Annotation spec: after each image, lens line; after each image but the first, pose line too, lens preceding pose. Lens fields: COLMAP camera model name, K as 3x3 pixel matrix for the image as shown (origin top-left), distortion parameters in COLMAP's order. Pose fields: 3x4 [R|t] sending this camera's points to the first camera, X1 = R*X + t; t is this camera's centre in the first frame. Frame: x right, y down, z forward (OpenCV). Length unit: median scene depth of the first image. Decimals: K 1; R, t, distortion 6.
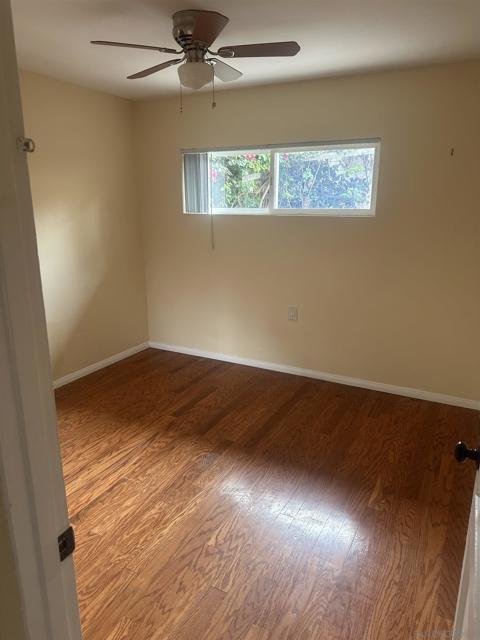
lens RADIAL K [[449.7, 0, 242.4], [0, 449.7, 321.8], [0, 0, 1]] dist [-0.007029, -0.001940]
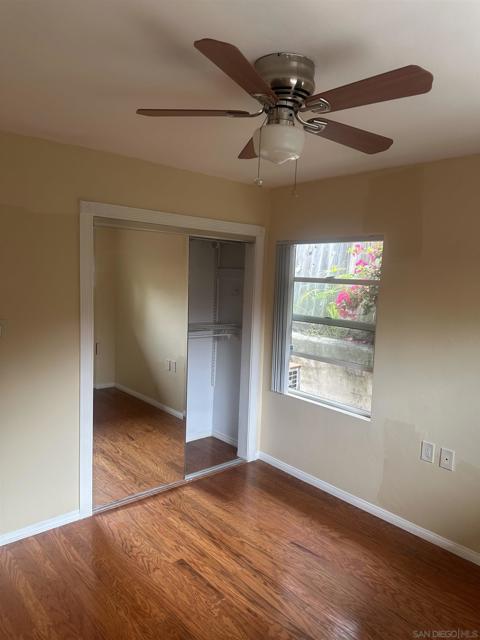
lens RADIAL K [[449.7, 0, 240.8], [0, 449.7, 320.4], [0, 0, 1]] dist [-0.007029, -0.001940]
pose [[-0.349892, 0.095683, -0.931891, 0.632250], [-0.289040, 0.935209, 0.204548, -0.458550], [0.891084, 0.340924, -0.299566, 1.321979]]
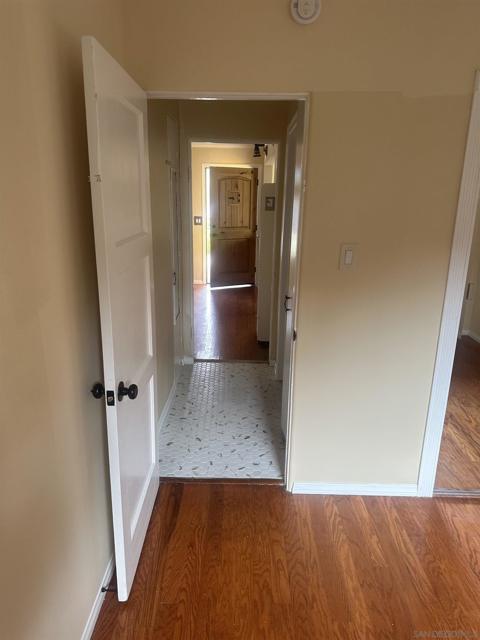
lens RADIAL K [[449.7, 0, 238.7], [0, 449.7, 320.7], [0, 0, 1]] dist [-0.007029, -0.001940]
pose [[-0.890794, 0.116828, -0.439133, 0.414085], [-0.132491, 0.857620, 0.496924, -0.336767], [0.434663, 0.500838, -0.748484, 1.099426]]
